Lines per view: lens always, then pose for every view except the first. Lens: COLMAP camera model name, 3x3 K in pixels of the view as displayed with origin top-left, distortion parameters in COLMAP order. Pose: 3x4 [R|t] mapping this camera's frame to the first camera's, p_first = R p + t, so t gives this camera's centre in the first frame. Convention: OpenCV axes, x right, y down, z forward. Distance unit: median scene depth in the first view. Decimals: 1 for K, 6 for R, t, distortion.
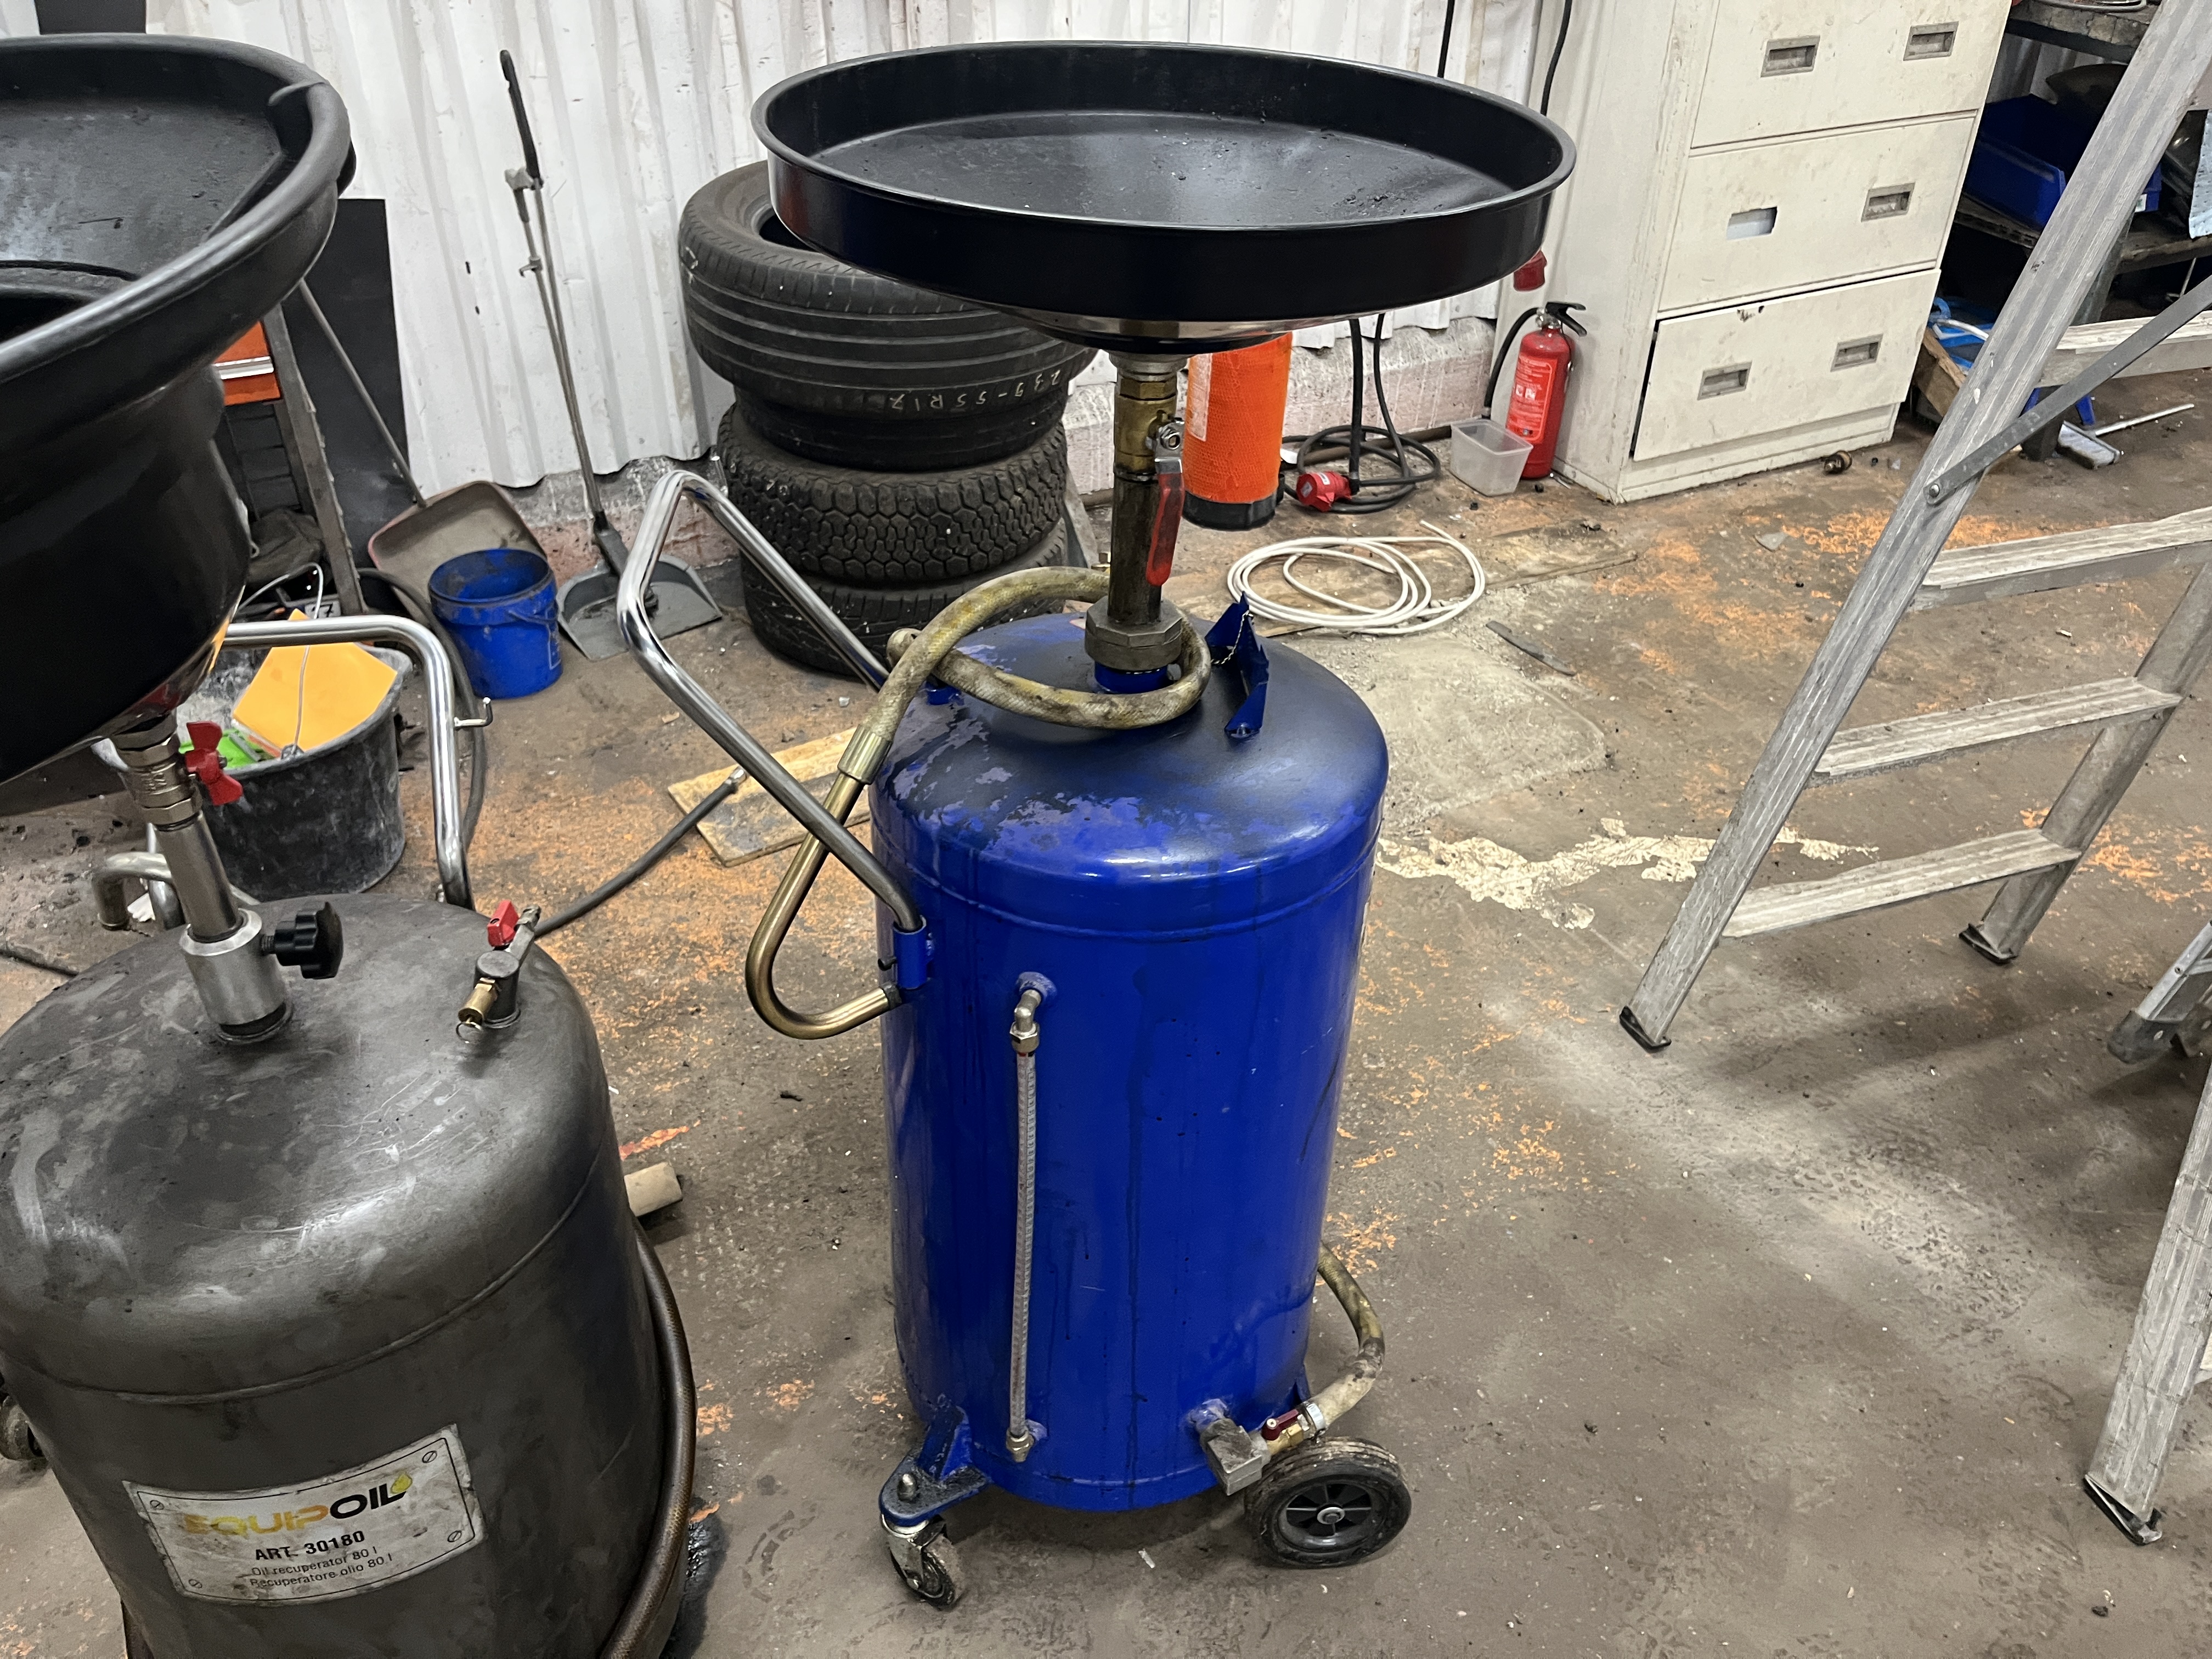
lens RADIAL K [[1677.8, 0, 1091.6], [0, 1677.8, 838.0], [0, 0, 1]] dist [0.073805, -0.105475]
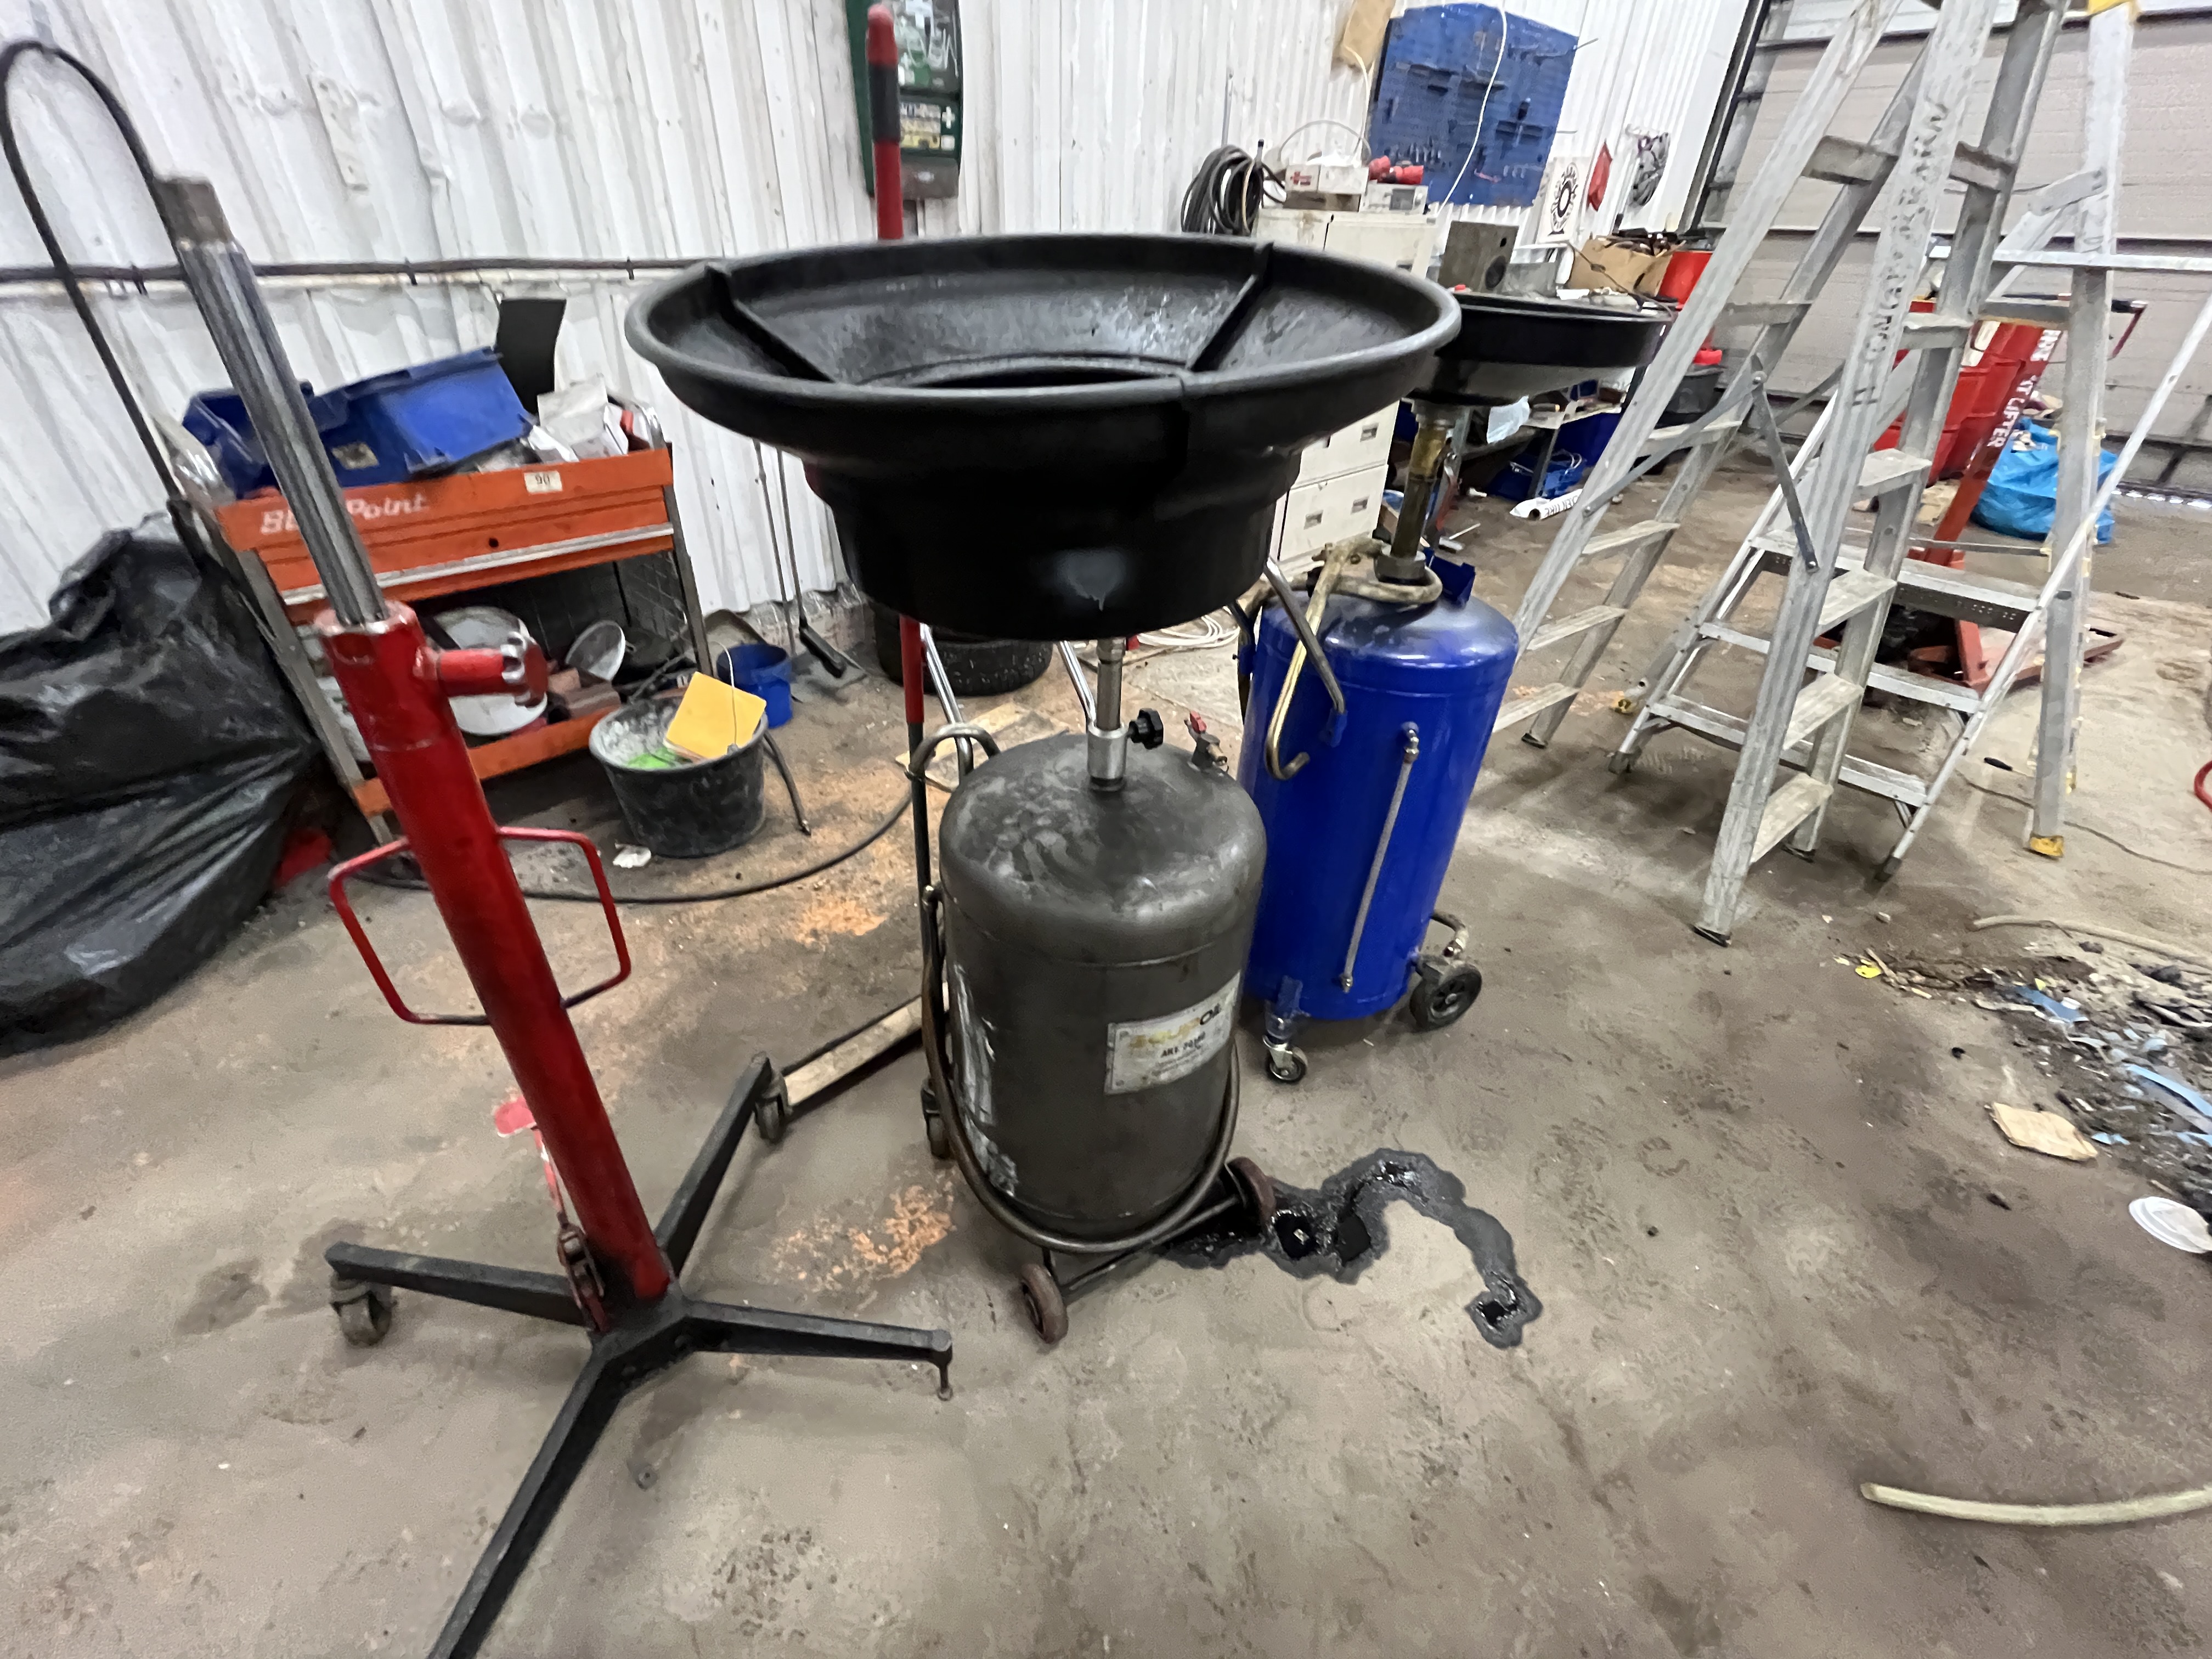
lens RADIAL K [[904.3, 0, 1102.9], [0, 904.3, 823.5], [0, 0, 1]] dist [-0.002196, -0.000306]
pose [[0.947886, -0.152307, 0.279847, -0.522459], [0.153986, 0.987942, 0.016112, 0.091685], [-0.278926, 0.027821, 0.959910, 0.025818]]
